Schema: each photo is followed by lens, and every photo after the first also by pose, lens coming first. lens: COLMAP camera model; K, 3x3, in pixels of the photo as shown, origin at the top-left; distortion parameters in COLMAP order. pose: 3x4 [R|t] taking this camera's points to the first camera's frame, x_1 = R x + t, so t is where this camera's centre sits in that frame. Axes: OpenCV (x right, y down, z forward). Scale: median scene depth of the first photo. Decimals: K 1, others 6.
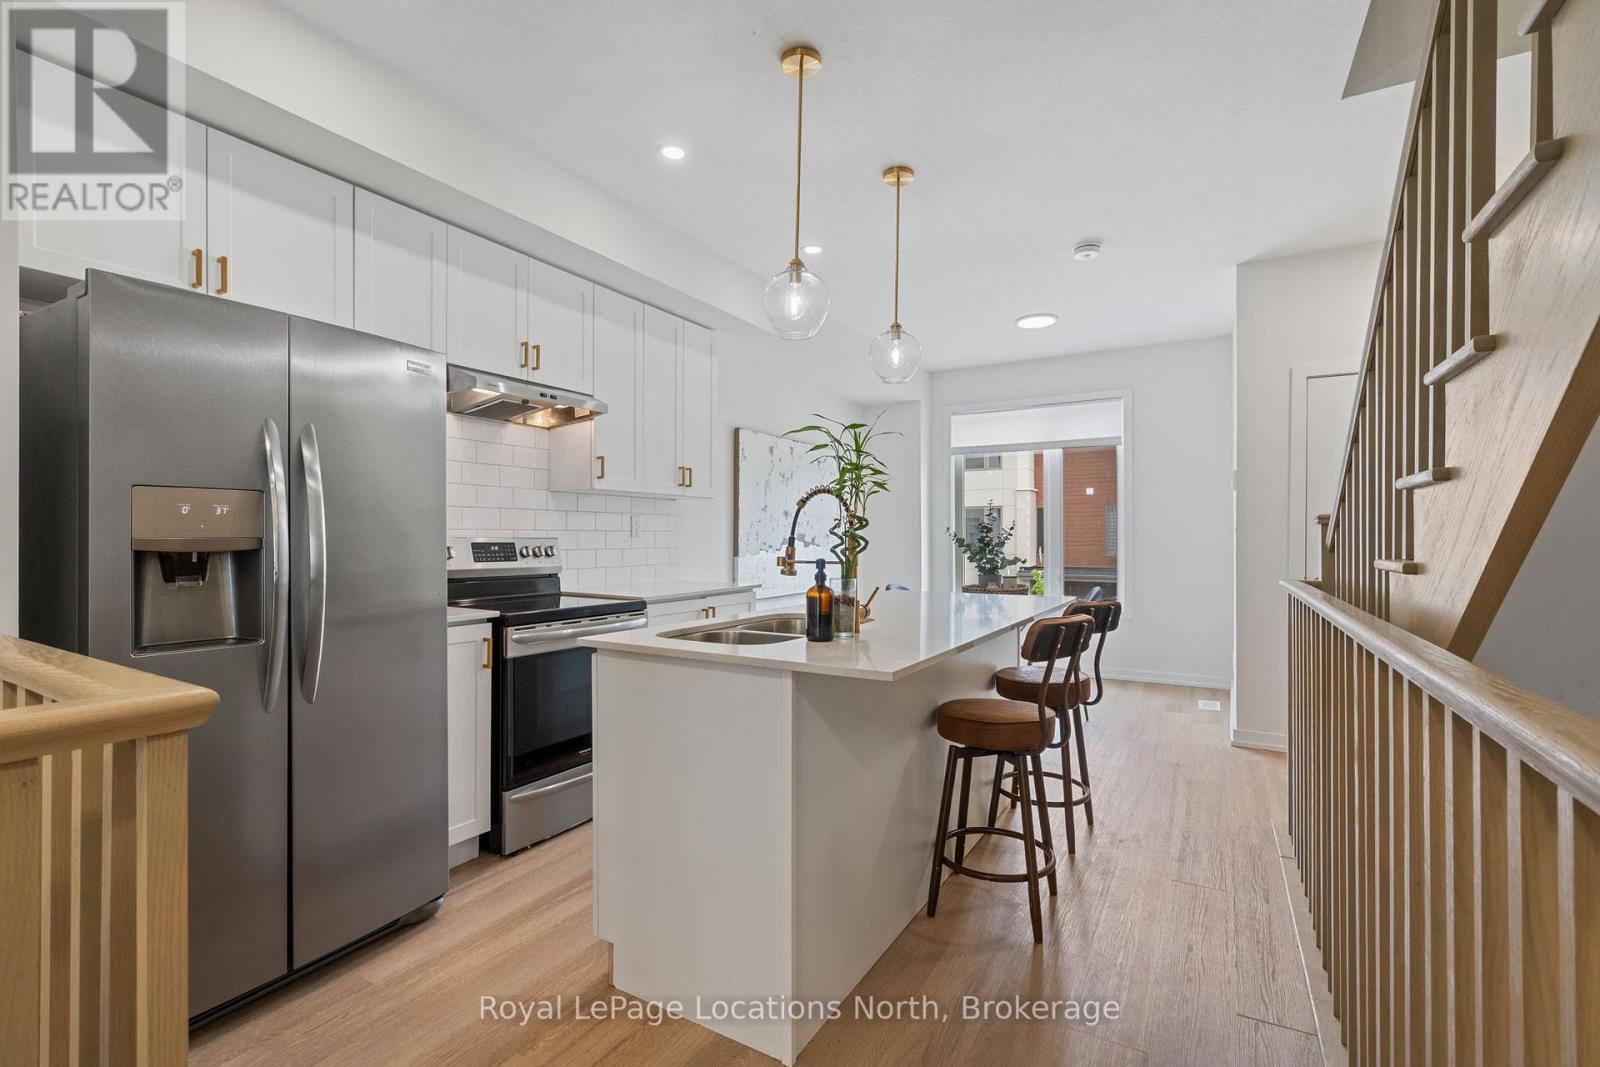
lens RADIAL K [[725.9, 0, 797.9], [0, 725.9, 520.5], [0, 0, 1]] dist [-0.015533, 0.013268]
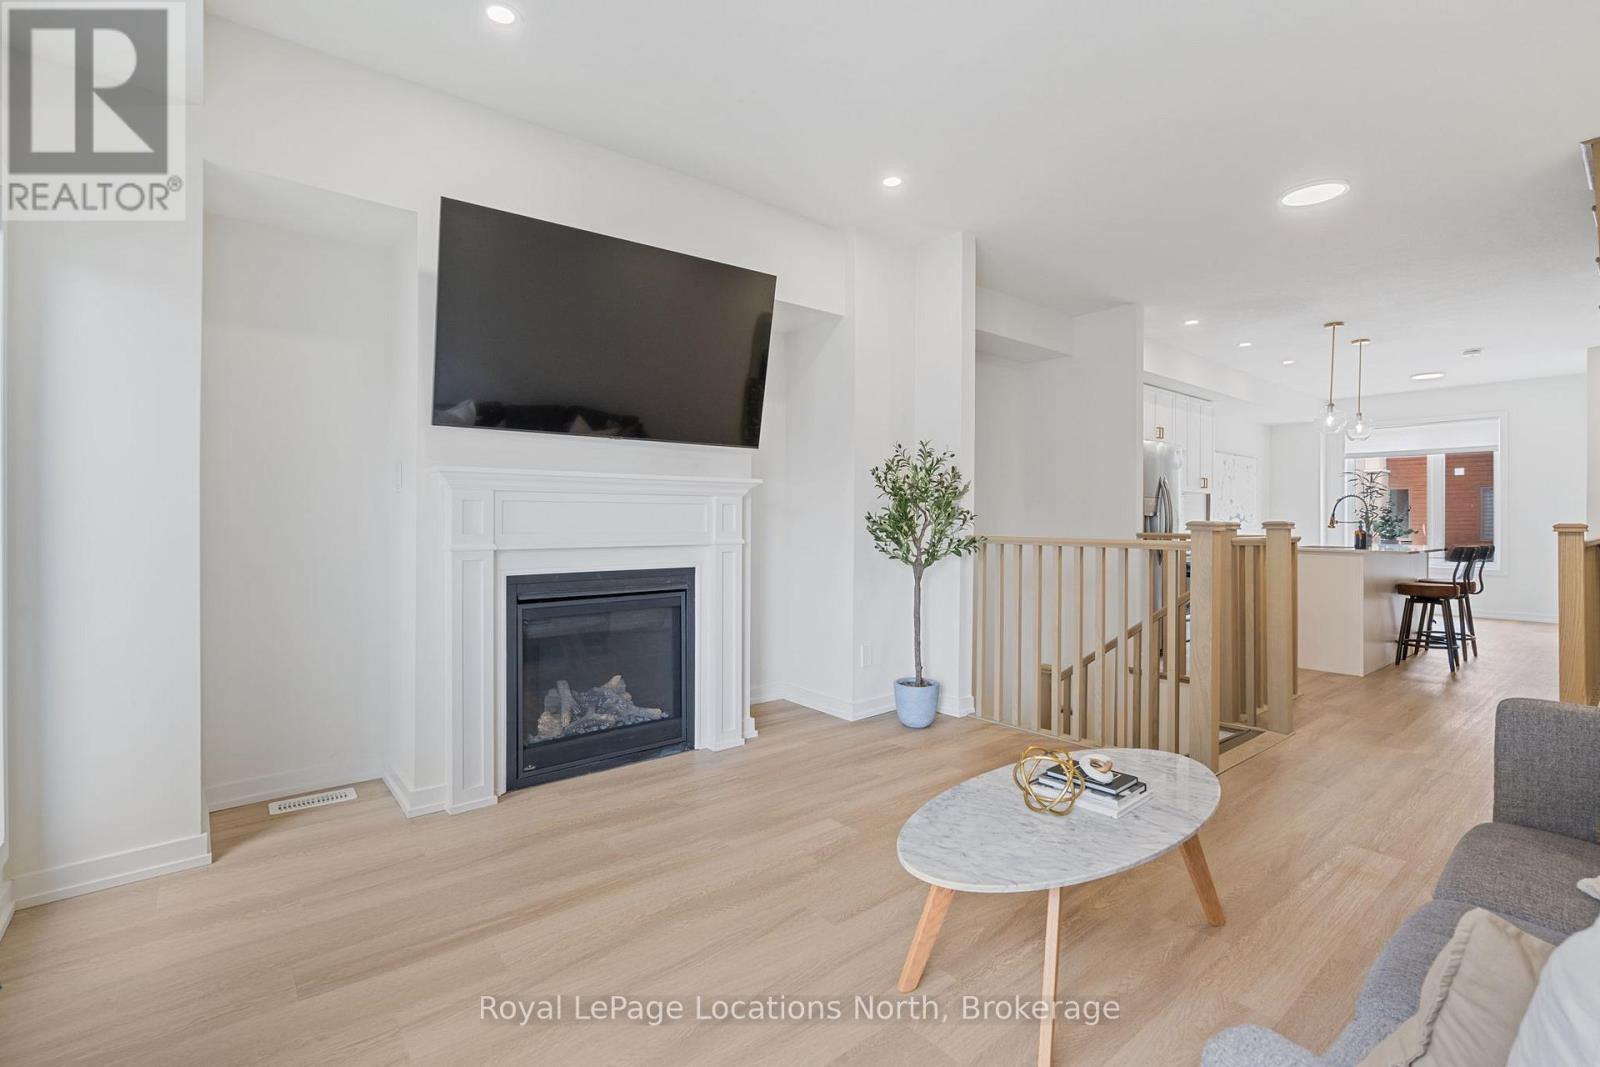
lens RADIAL K [[725.9, 0, 797.9], [0, 725.9, 520.5], [0, 0, 1]] dist [-0.015533, 0.013268]
pose [[0.939124, -0.002284, -0.343570, -0.544576], [0.008769, 0.999811, 0.017323, -0.008124], [0.343466, -0.019281, 0.938967, -1.236844]]
